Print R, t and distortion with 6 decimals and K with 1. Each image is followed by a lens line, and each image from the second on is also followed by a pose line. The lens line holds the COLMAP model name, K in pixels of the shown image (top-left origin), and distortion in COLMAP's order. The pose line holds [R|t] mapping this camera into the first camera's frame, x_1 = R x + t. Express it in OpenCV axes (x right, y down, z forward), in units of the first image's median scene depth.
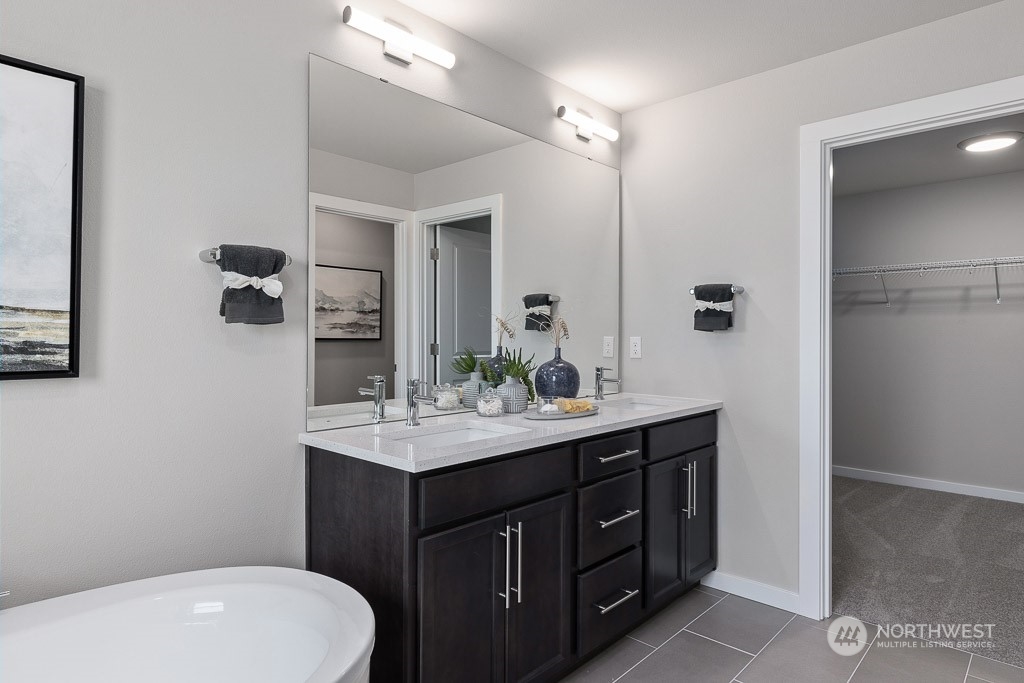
lens RADIAL K [[591.8, 0, 512.0], [0, 591.8, 341.5], [0, 0, 1]] dist [-0.001144, -0.000370]
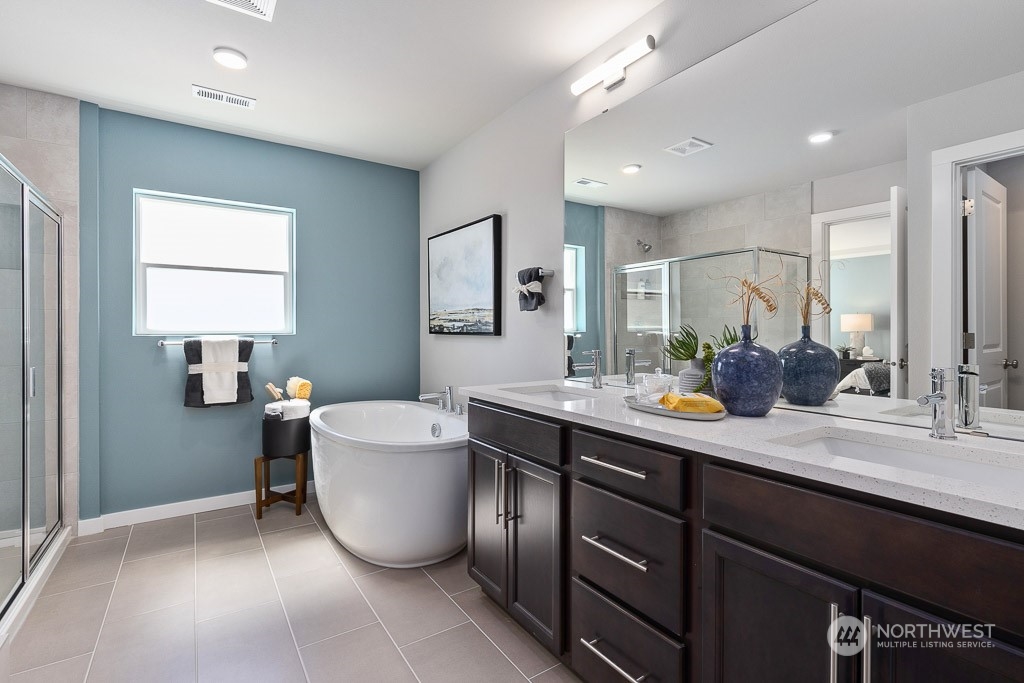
lens RADIAL K [[468.2, 0, 512.4], [0, 468.2, 331.5], [0, 0, 1]] dist [-0.001806, -0.000175]
pose [[-0.228926, 0.000351, -0.973444, 0.874632], [-0.007505, 0.999970, 0.002126, 0.028860], [0.973415, 0.007793, -0.228917, 1.140746]]
